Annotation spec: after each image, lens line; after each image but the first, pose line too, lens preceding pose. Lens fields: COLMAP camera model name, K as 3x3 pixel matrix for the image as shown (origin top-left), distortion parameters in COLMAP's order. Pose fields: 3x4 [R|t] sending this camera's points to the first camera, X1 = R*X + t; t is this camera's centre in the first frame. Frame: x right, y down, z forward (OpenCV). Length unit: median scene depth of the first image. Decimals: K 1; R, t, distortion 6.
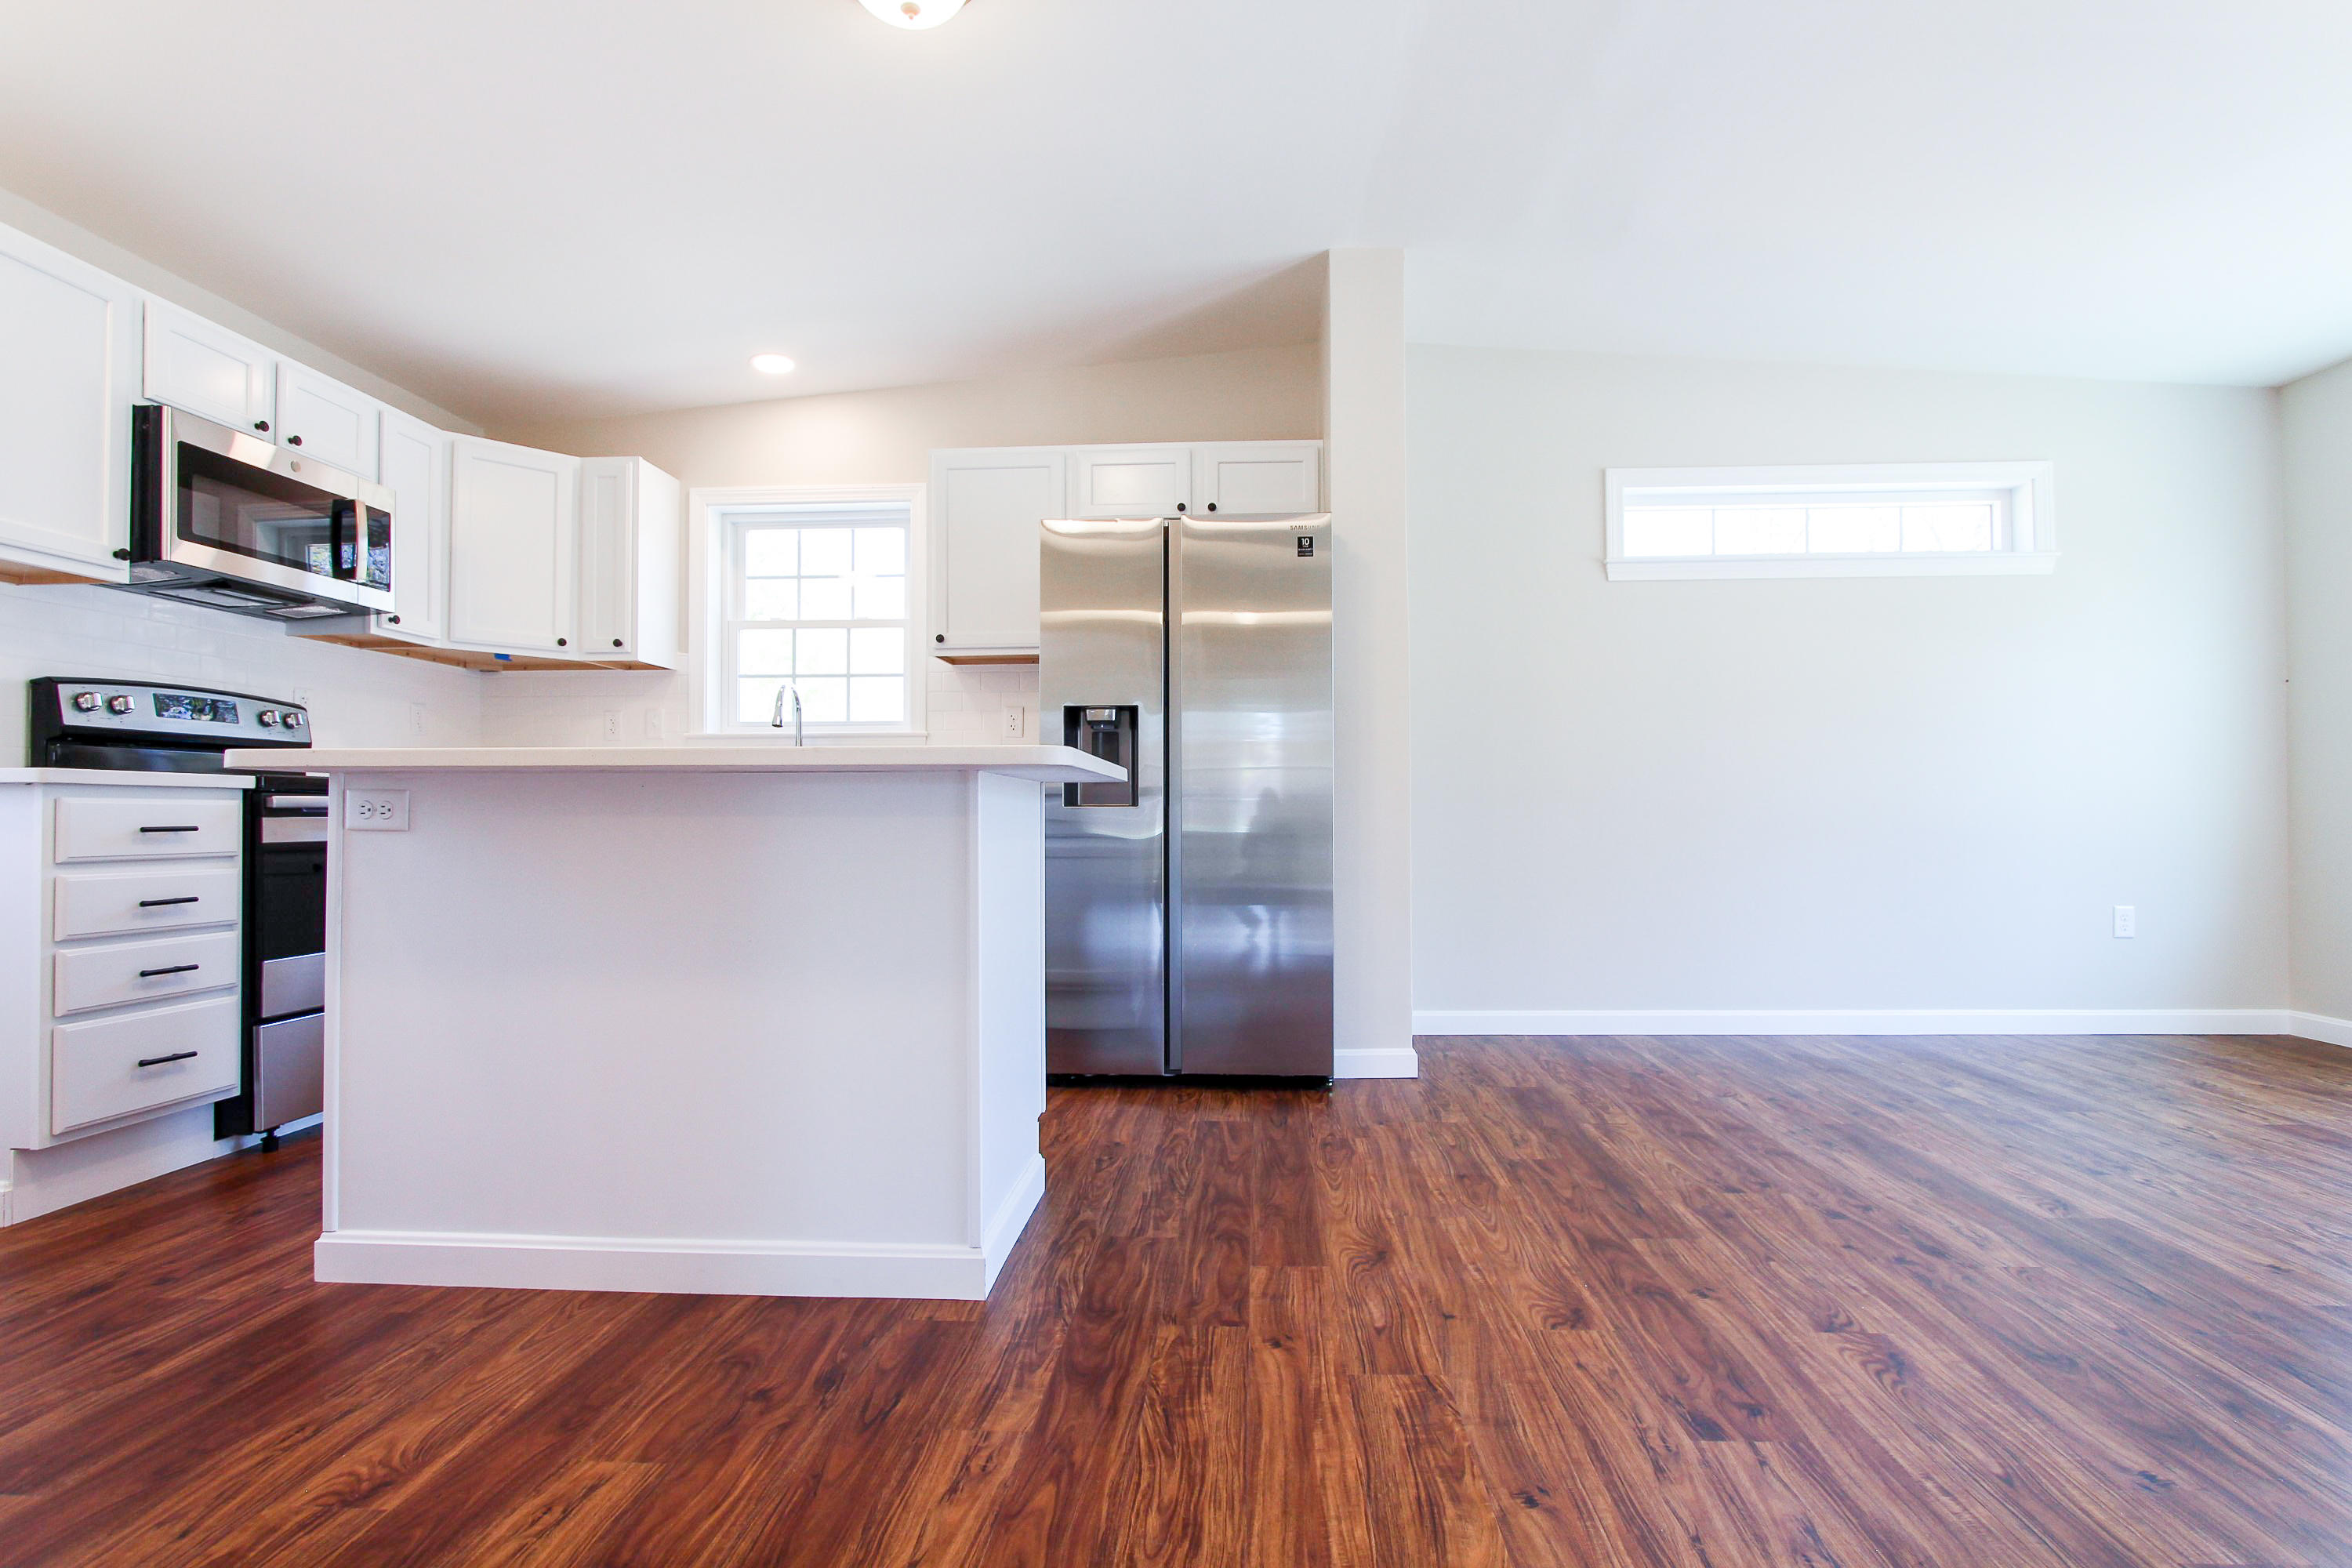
lens RADIAL K [[1098.2, 0, 1192.5], [0, 1098.2, 803.5], [0, 0, 1]] dist [-0.018884, 0.003620]
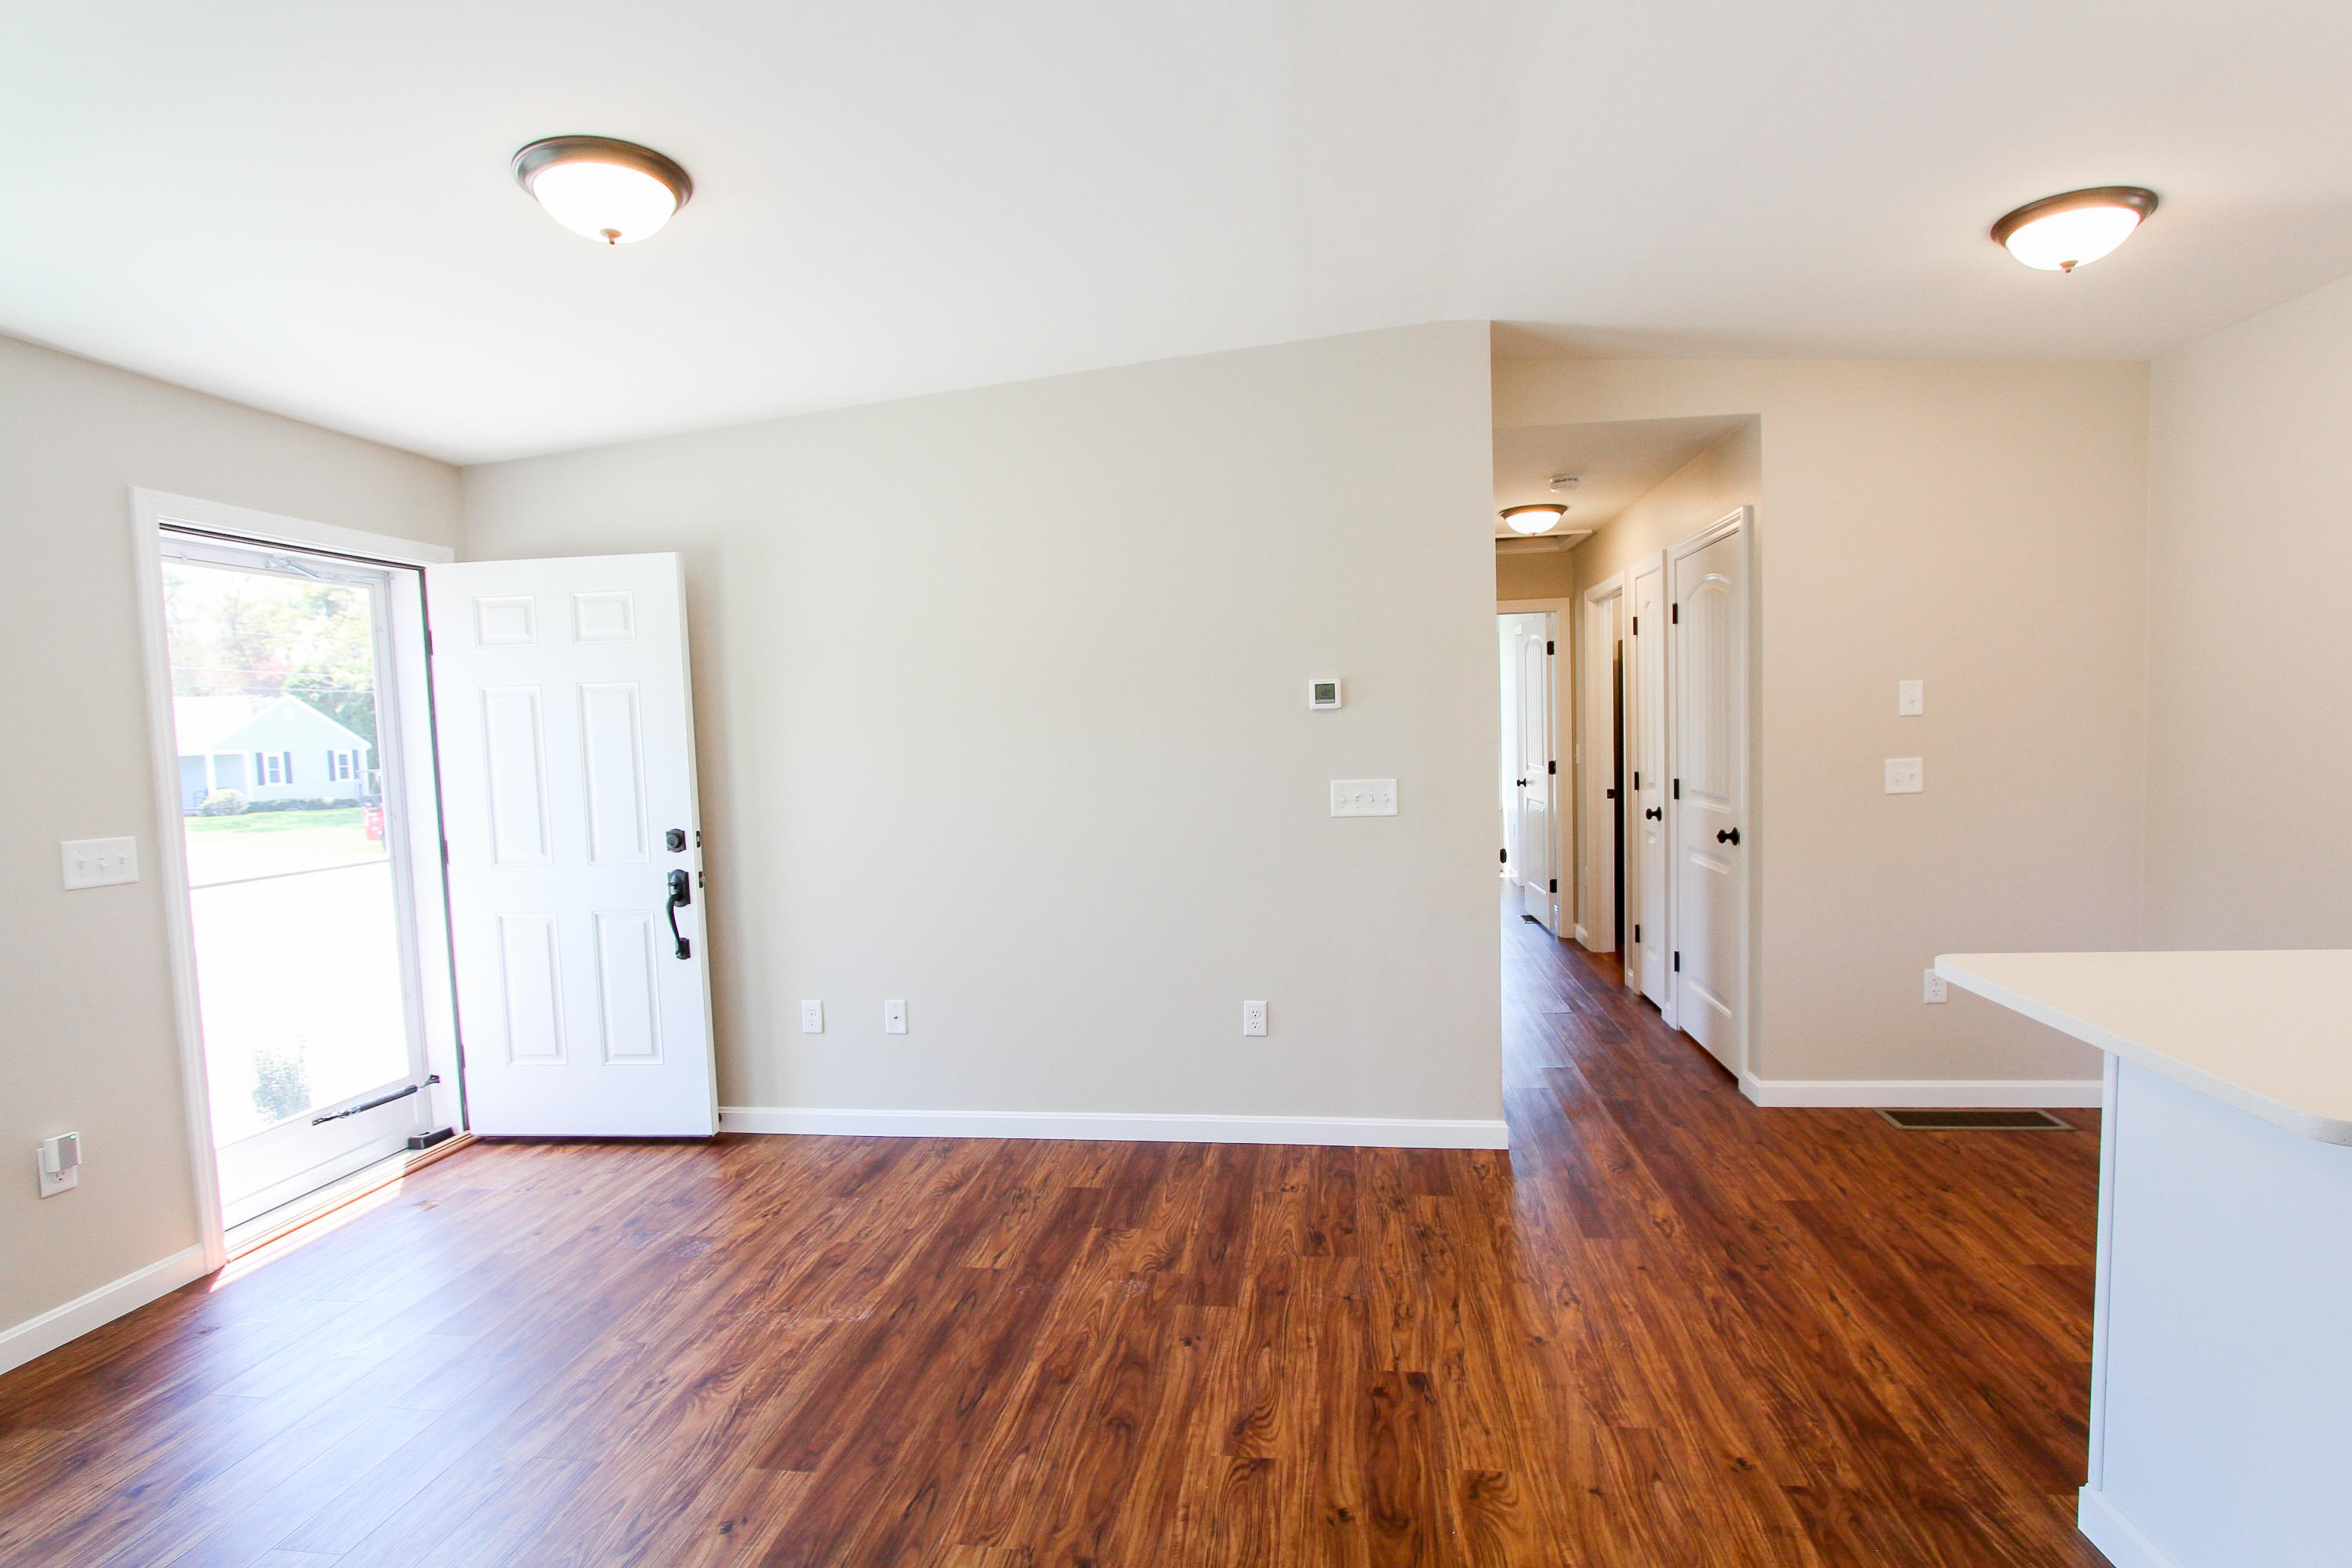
lens RADIAL K [[1098.2, 0, 1199.4], [0, 1098.2, 791.5], [0, 0, 1]] dist [-0.018884, 0.003620]
pose [[-0.996988, 0.031162, 0.071022, 0.355682], [0.034837, 0.998085, 0.051112, -0.197142], [-0.069293, 0.053433, -0.996164, 1.393332]]
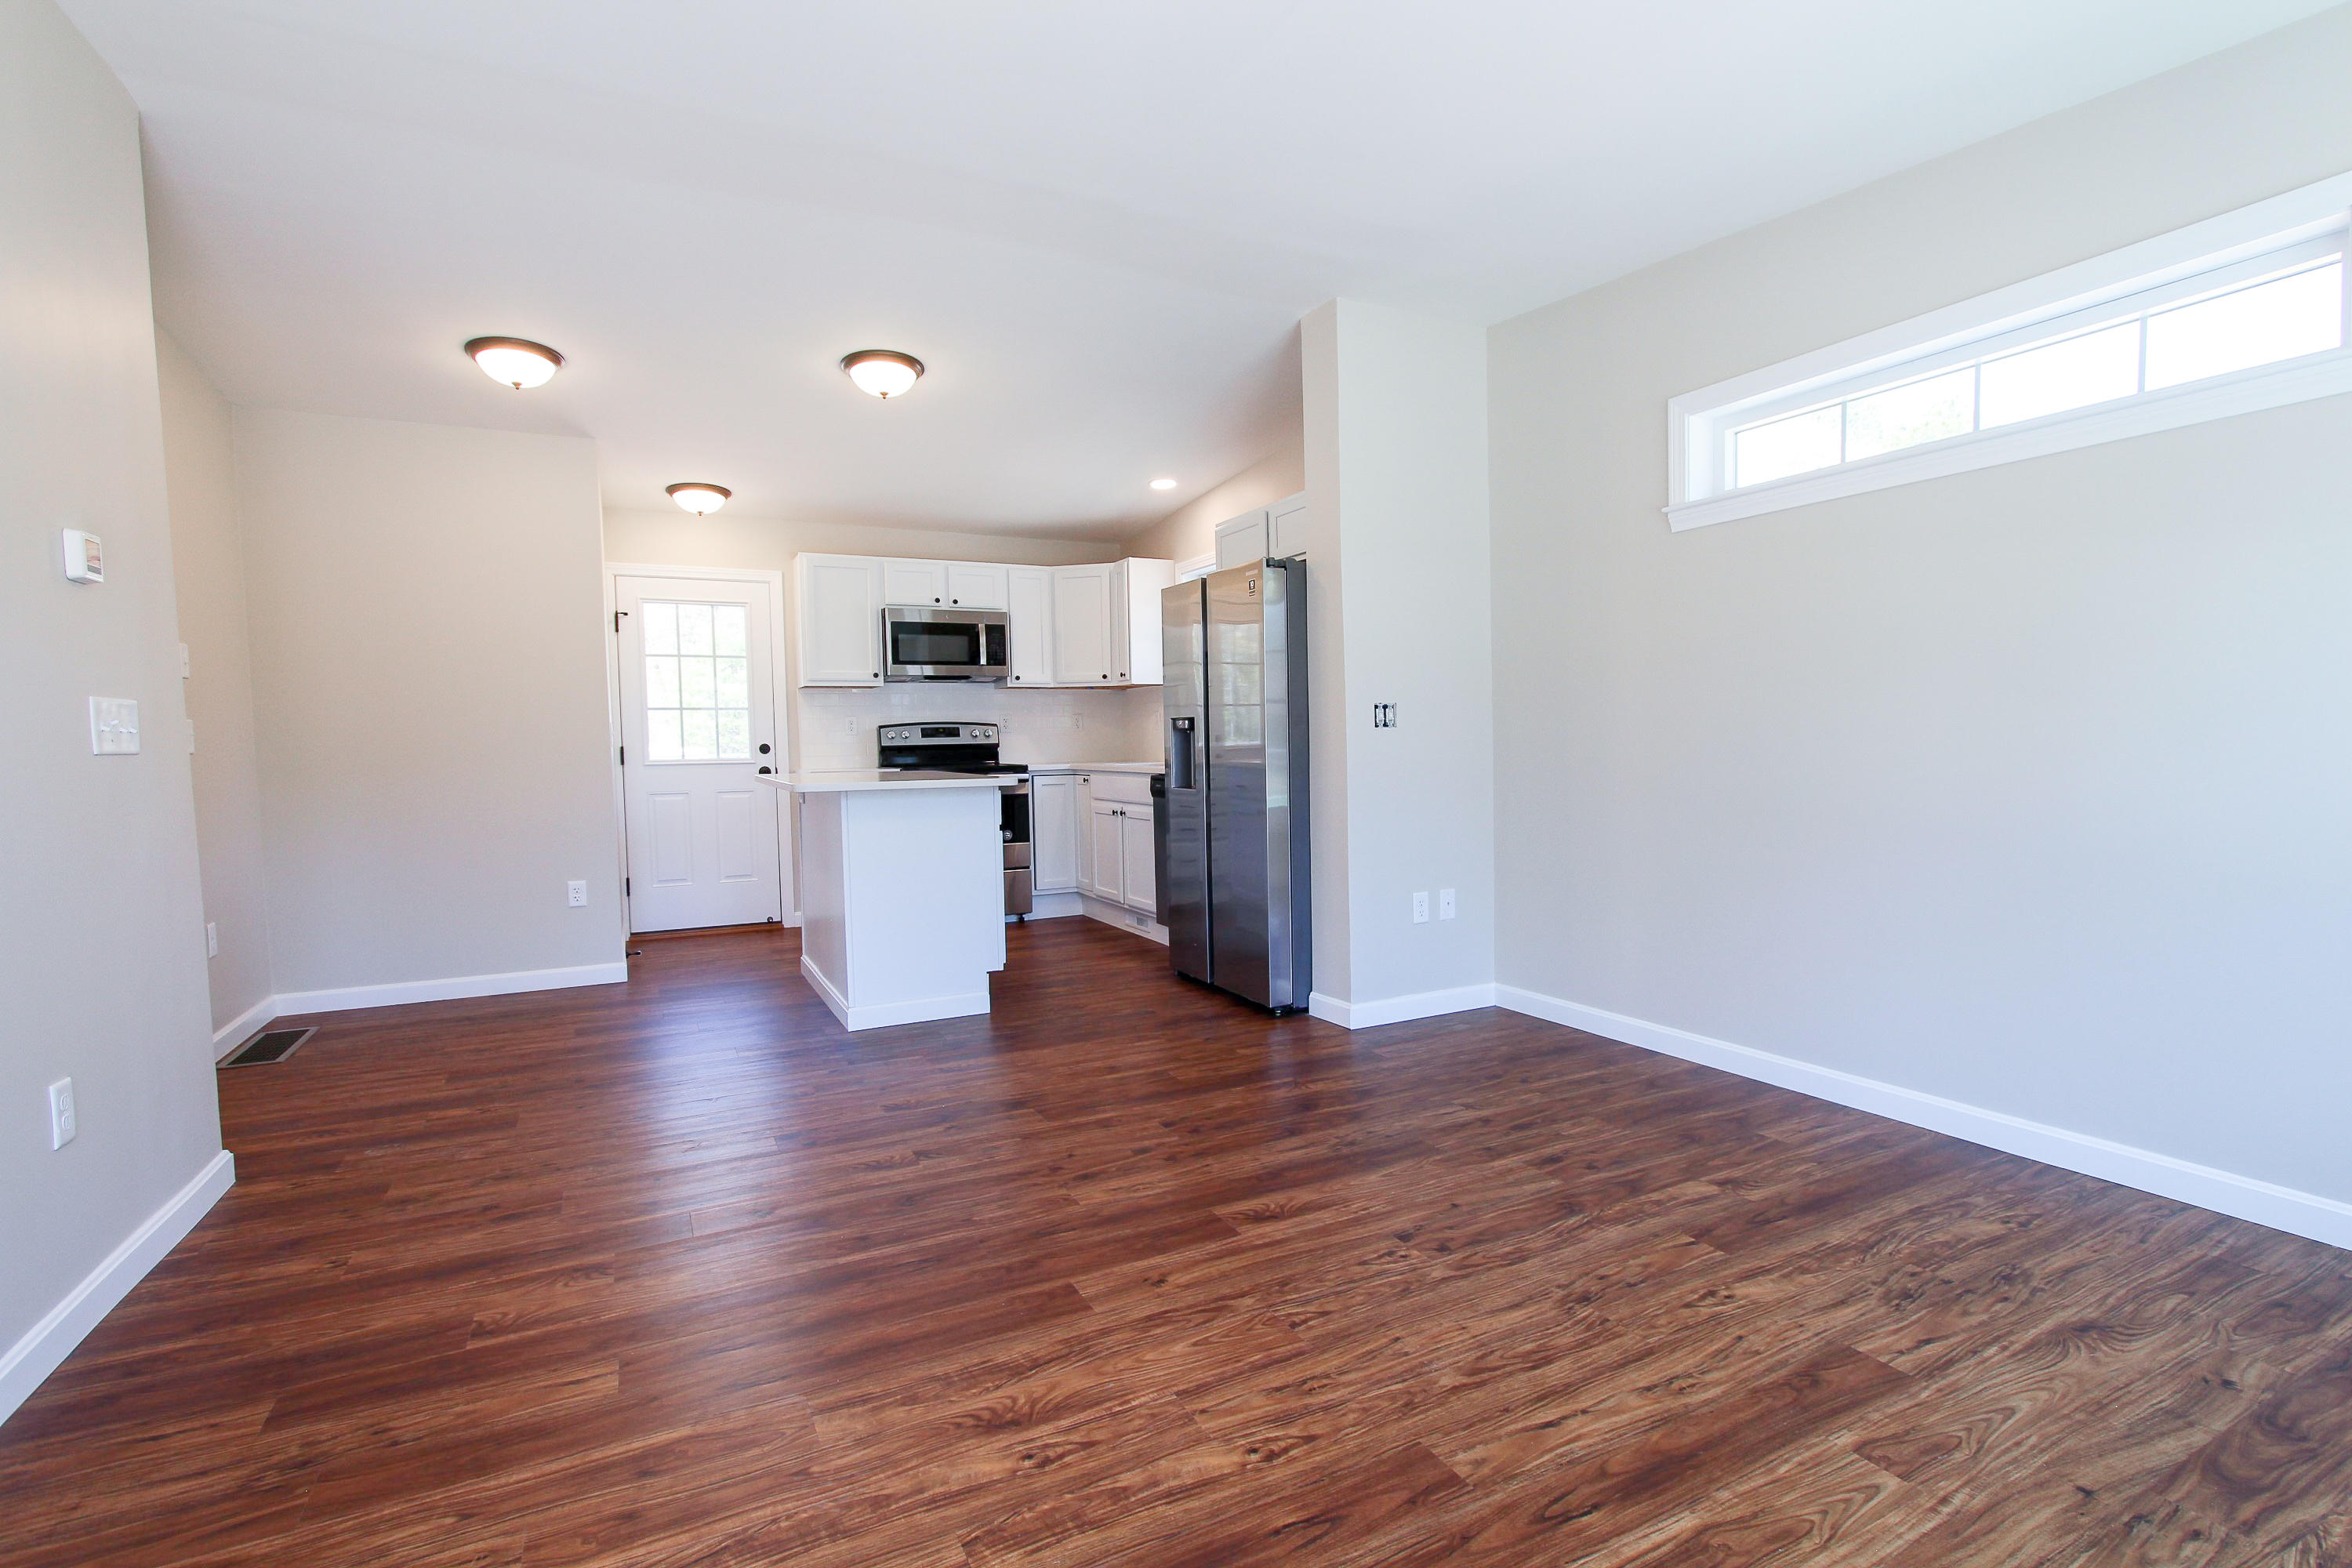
lens RADIAL K [[1098.2, 0, 1195.8], [0, 1098.2, 791.3], [0, 0, 1]] dist [-0.018884, 0.003620]
pose [[0.508974, 0.035021, -0.860069, 1.423944], [0.026698, 0.998049, 0.056438, -0.091160], [0.860368, -0.051688, 0.507046, 0.361088]]
